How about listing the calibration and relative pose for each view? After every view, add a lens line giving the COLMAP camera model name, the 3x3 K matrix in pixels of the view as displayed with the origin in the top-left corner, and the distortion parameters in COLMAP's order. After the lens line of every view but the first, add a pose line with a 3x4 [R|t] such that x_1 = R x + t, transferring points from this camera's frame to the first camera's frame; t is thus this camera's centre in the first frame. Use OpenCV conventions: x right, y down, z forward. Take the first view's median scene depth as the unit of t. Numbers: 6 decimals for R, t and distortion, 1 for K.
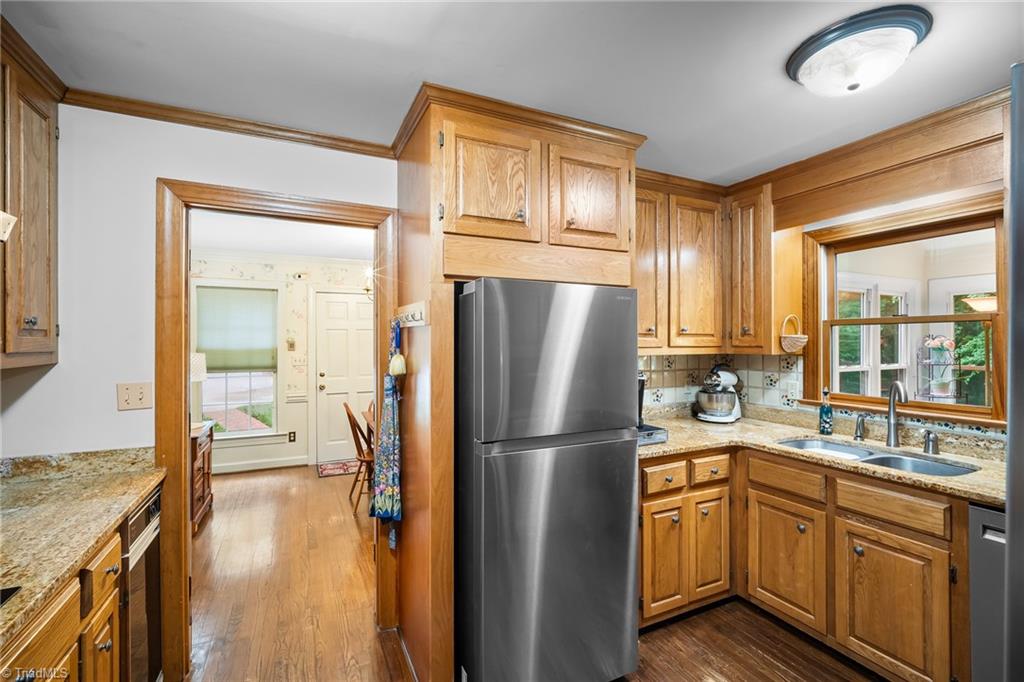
lens RADIAL K [[448.7, 0, 503.0], [0, 448.7, 341.5], [0, 0, 1]] dist [-0.010050, 0.000157]
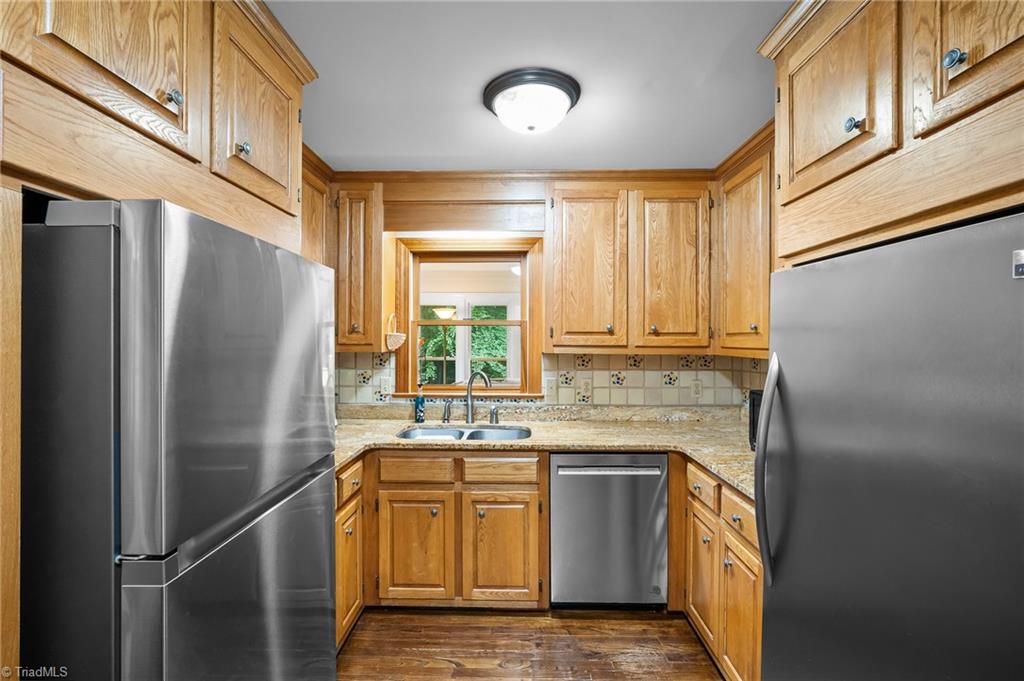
lens RADIAL K [[448.7, 0, 509.1], [0, 448.7, 340.2], [0, 0, 1]] dist [-0.010050, 0.000157]
pose [[0.440189, 0.001393, 0.897904, -0.213262], [-0.003707, 0.999993, 0.000266, 0.000779], [-0.897898, -0.003446, 0.440191, 0.339253]]
